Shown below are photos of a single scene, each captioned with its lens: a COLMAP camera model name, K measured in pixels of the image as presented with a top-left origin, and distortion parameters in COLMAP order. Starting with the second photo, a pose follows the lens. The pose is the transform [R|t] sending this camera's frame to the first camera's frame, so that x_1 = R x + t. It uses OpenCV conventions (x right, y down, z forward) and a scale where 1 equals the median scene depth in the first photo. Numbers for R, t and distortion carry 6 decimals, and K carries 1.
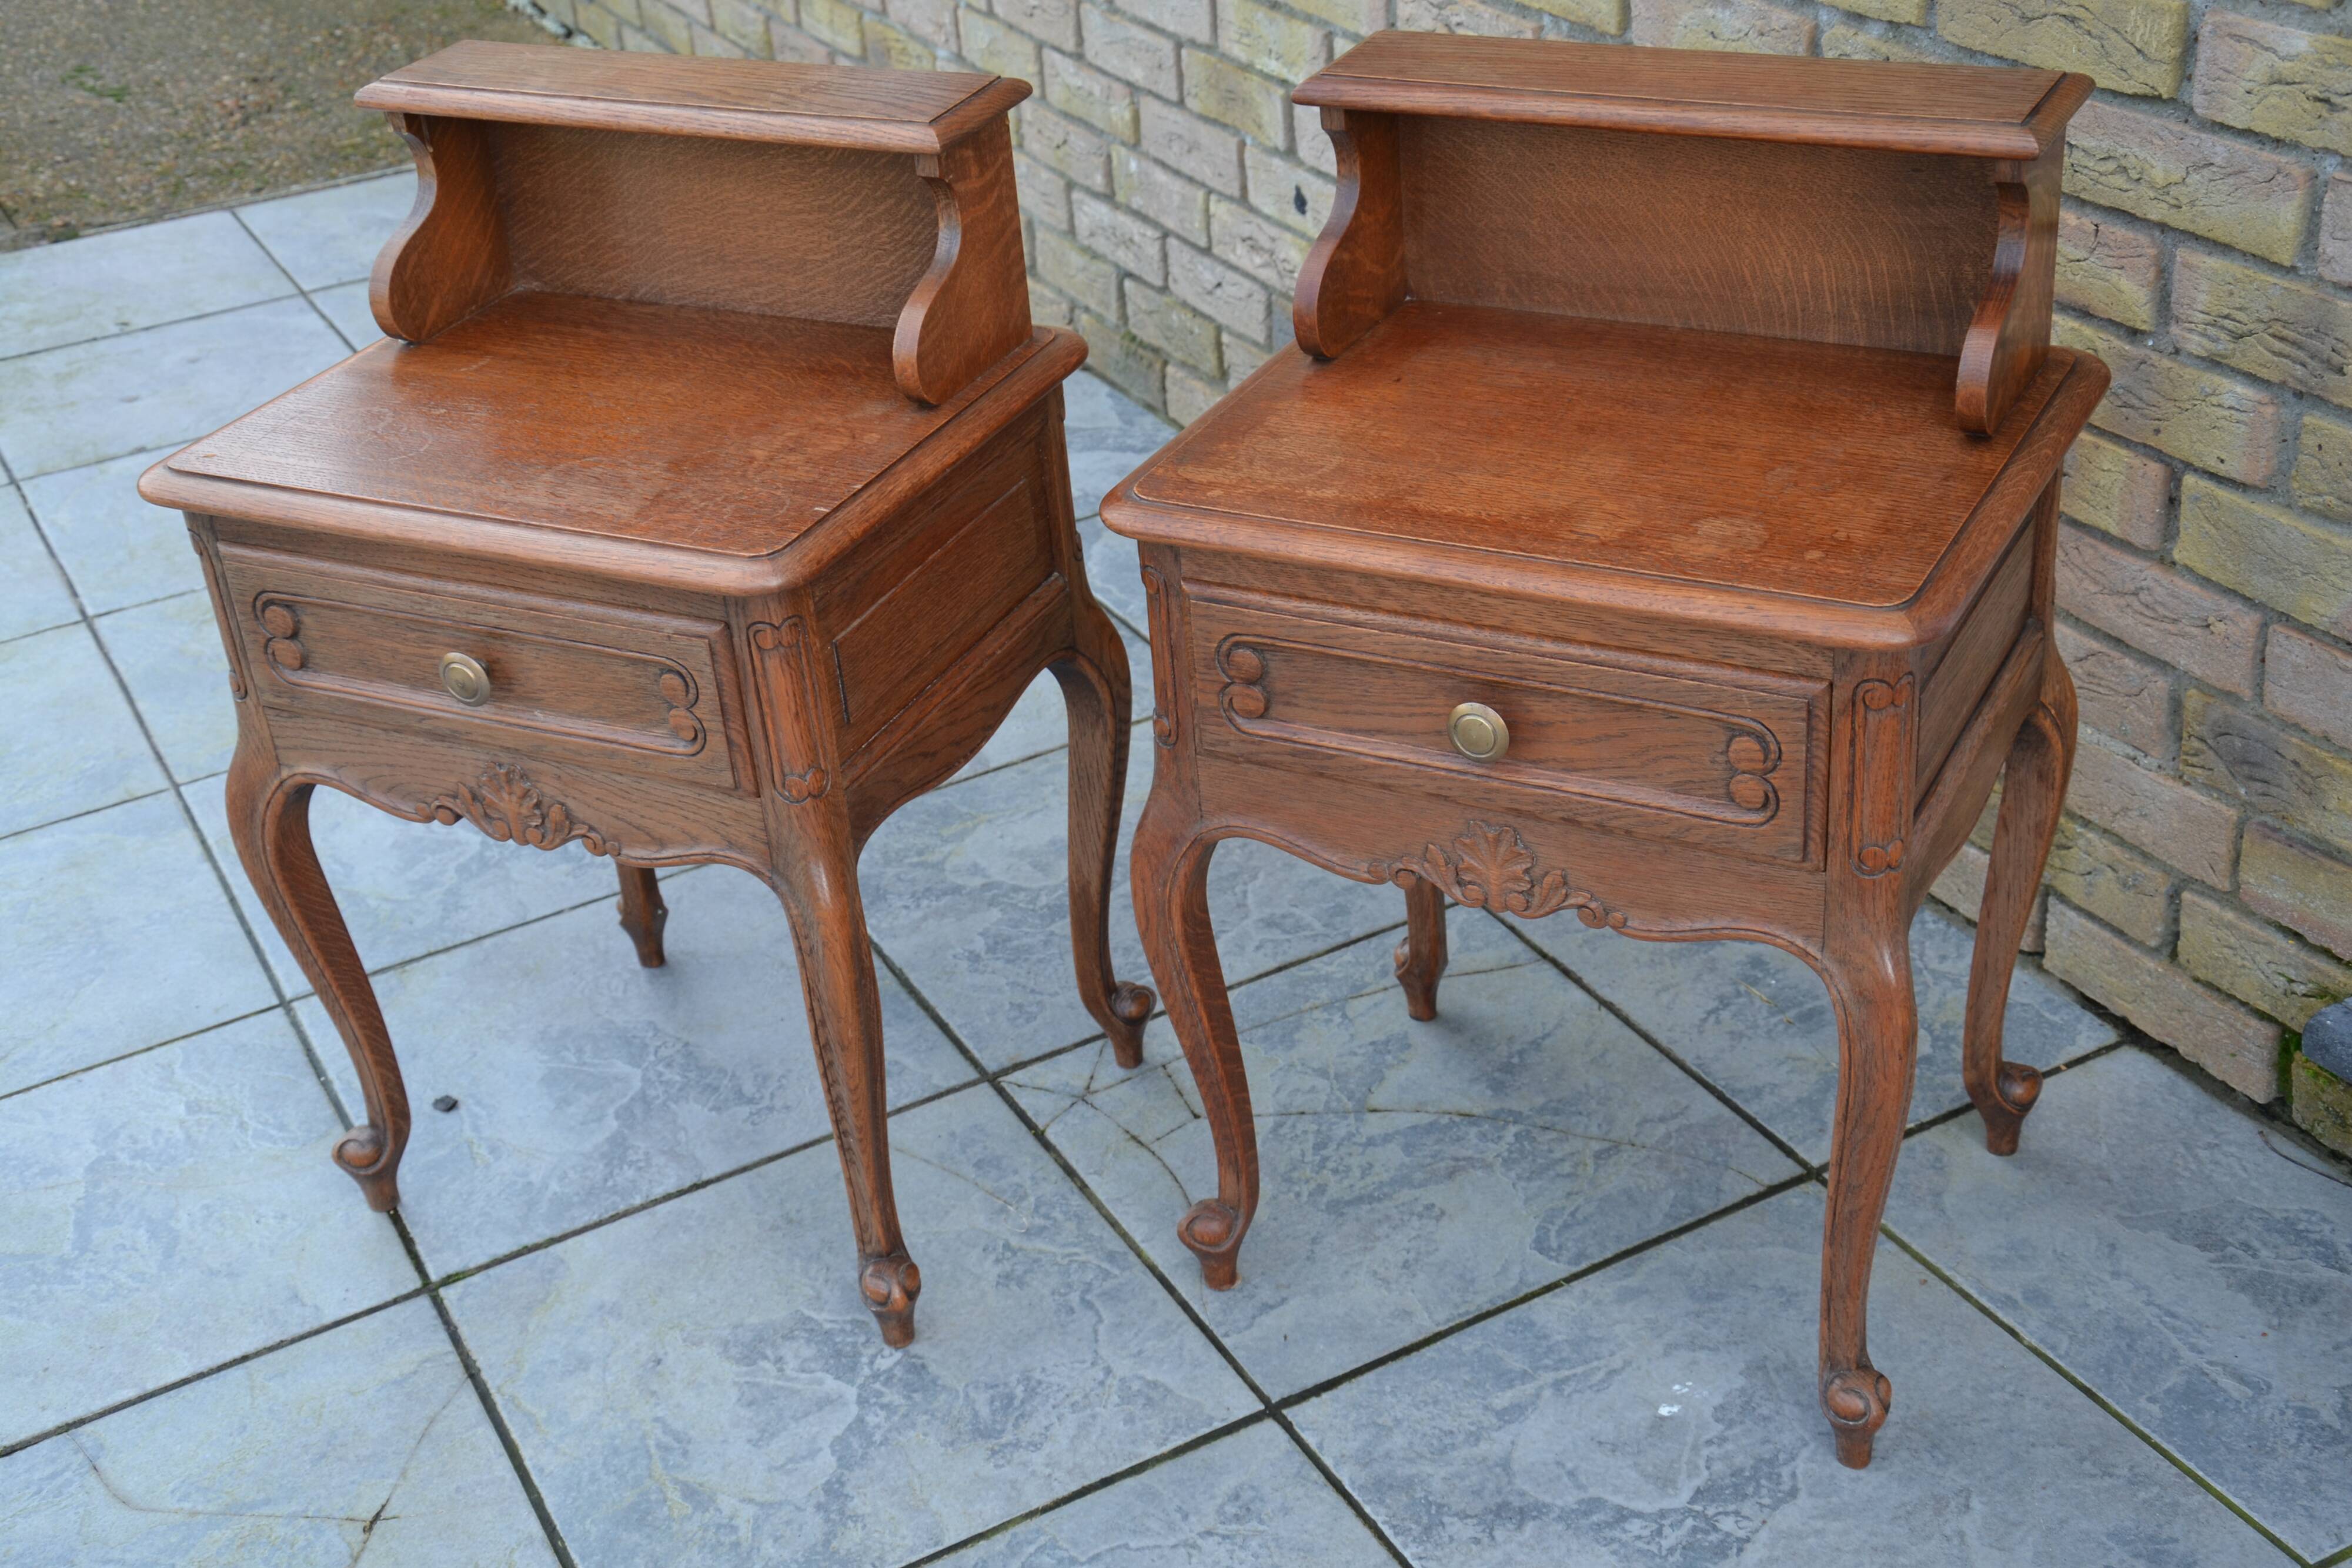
lens RADIAL K [[2991.6, 0, 1207.0], [0, 2991.6, 770.6], [0, 0, 1]] dist [0.111754, 0.000000]
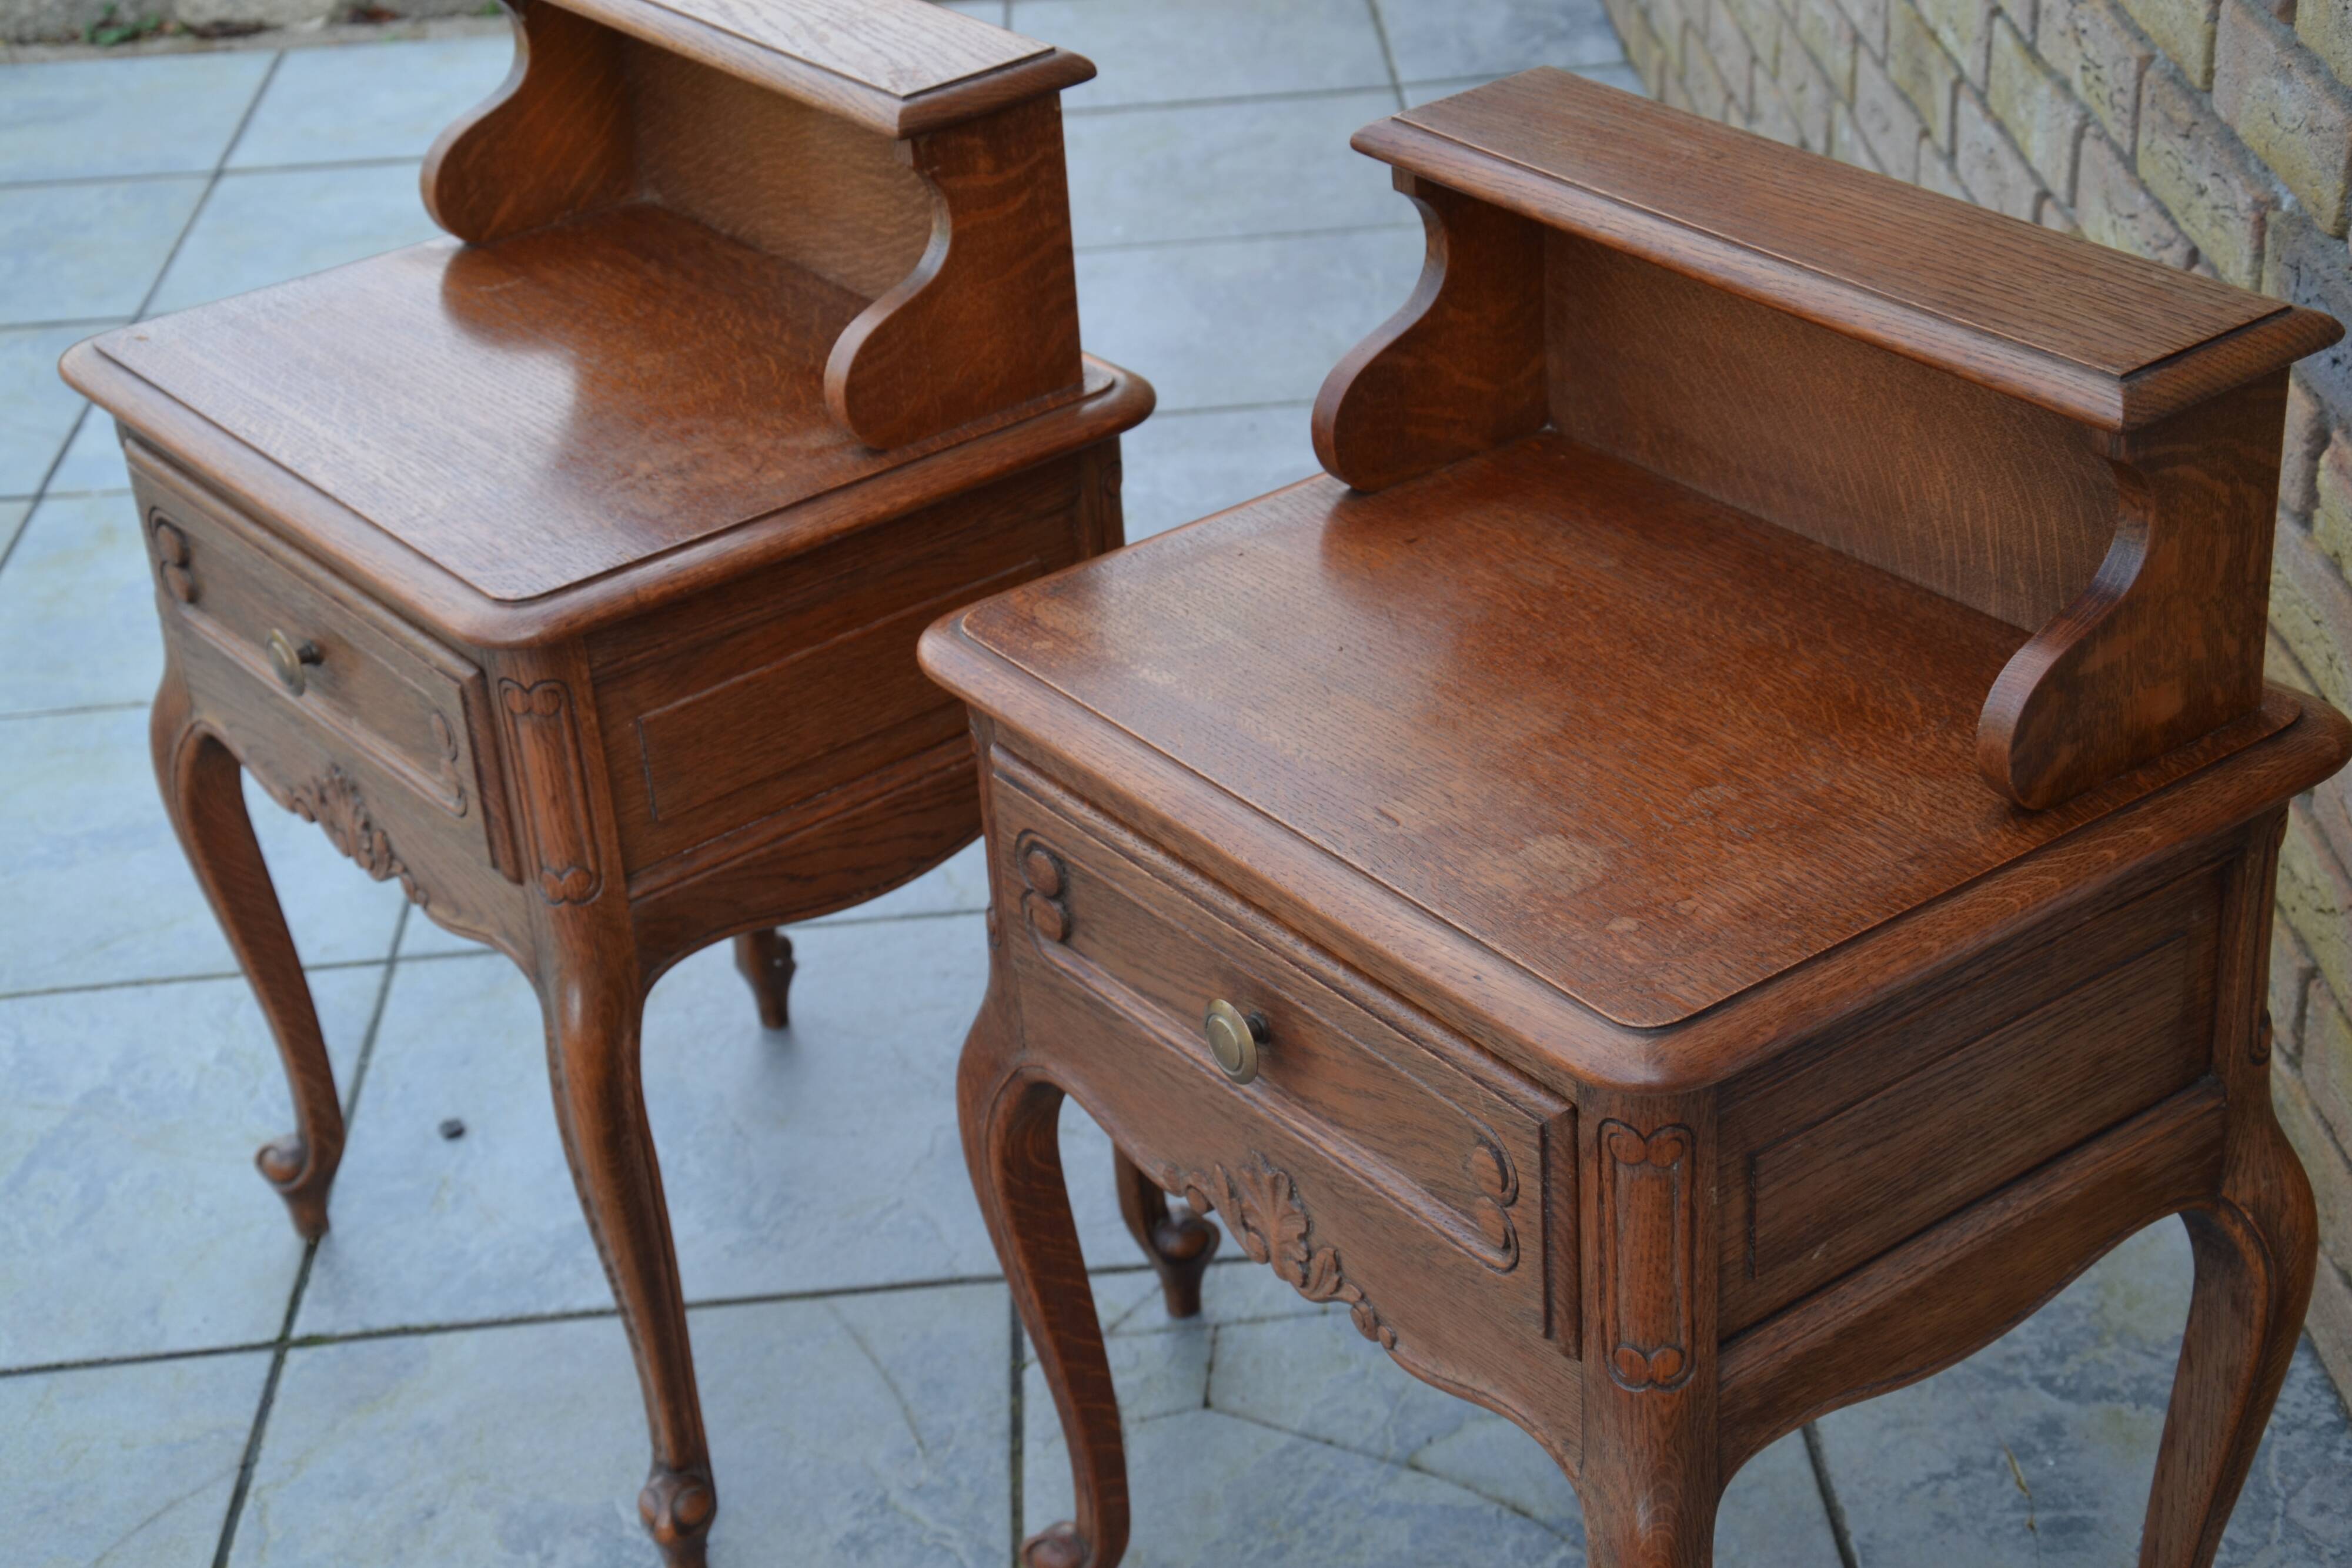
lens RADIAL K [[3715.2, 0, 1187.5], [0, 3715.2, 780.1], [0, 0, 1]] dist [0.242753, 0.000000]
pose [[0.899870, 0.228745, -0.371362, 0.364893], [-0.220748, 0.973193, 0.064541, -0.118440], [0.376170, 0.023899, 0.926242, 0.127071]]
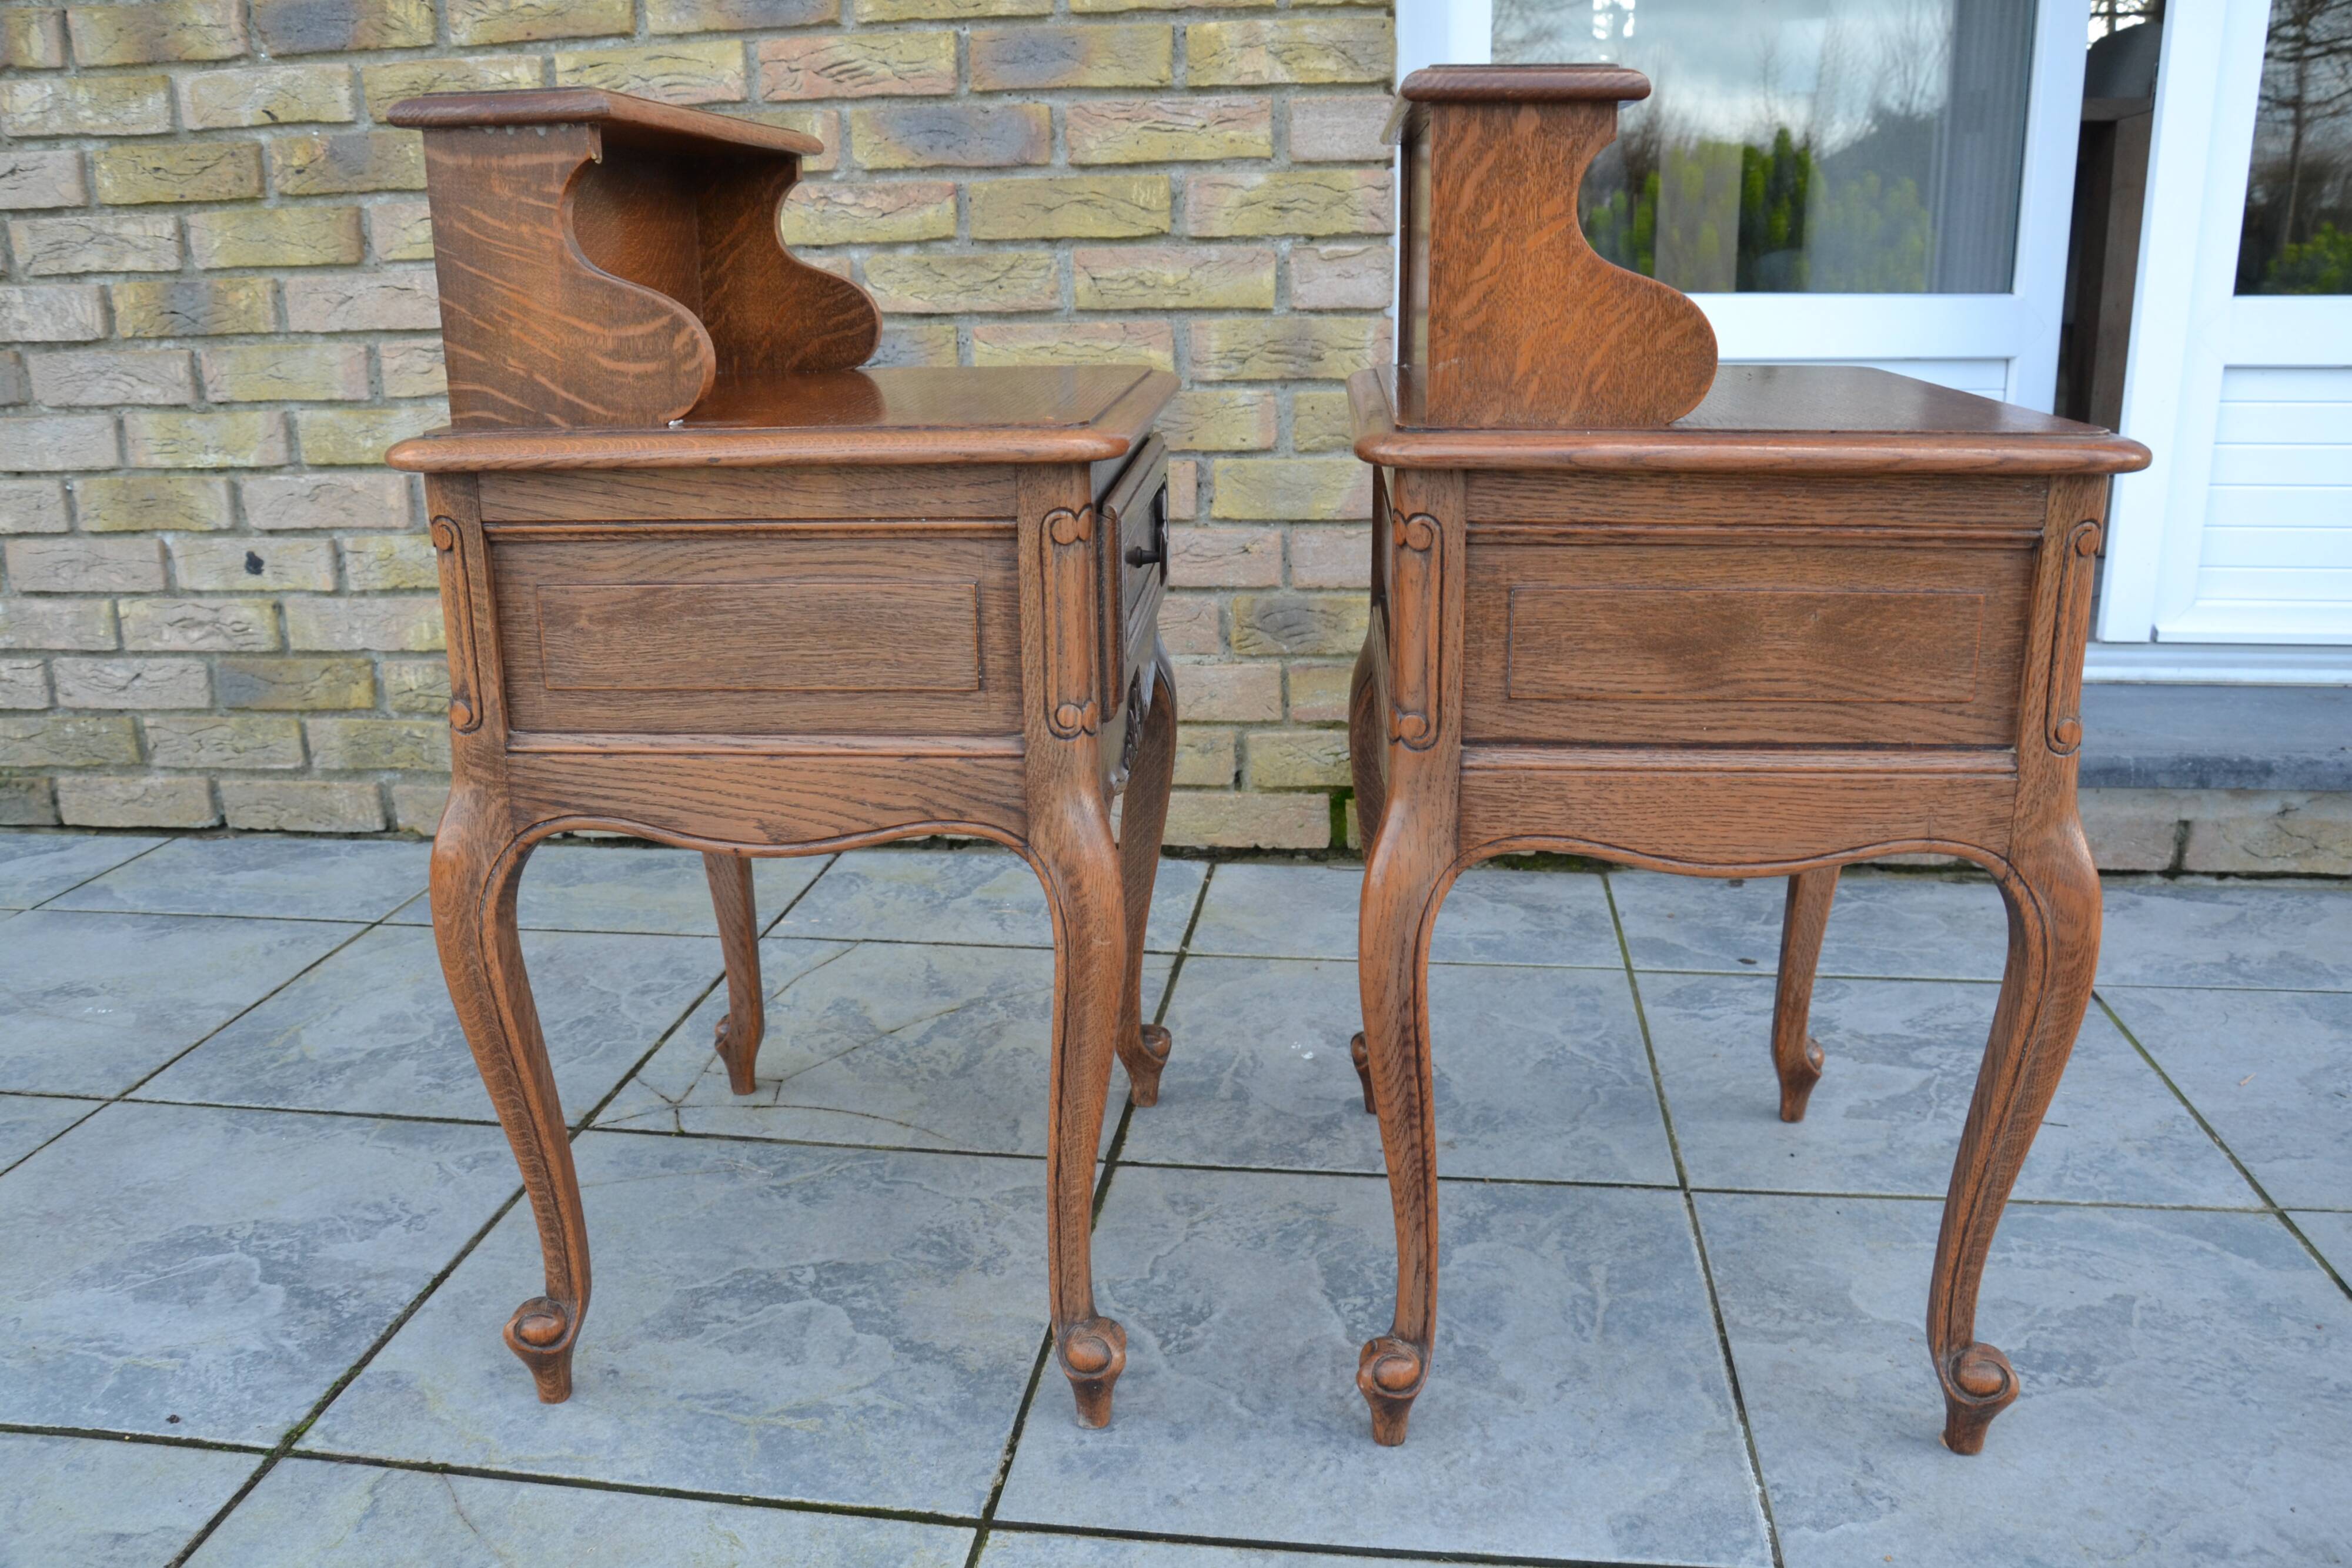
lens RADIAL K [[1850.9, 0, 1169.2], [0, 1850.9, 792.9], [0, 0, 1]] dist [-0.142052, 0.090425]
pose [[0.584070, -0.161478, 0.795480, -0.538082], [0.375189, 0.922746, -0.088165, 0.154133], [-0.719789, 0.349950, 0.599532, 0.505309]]
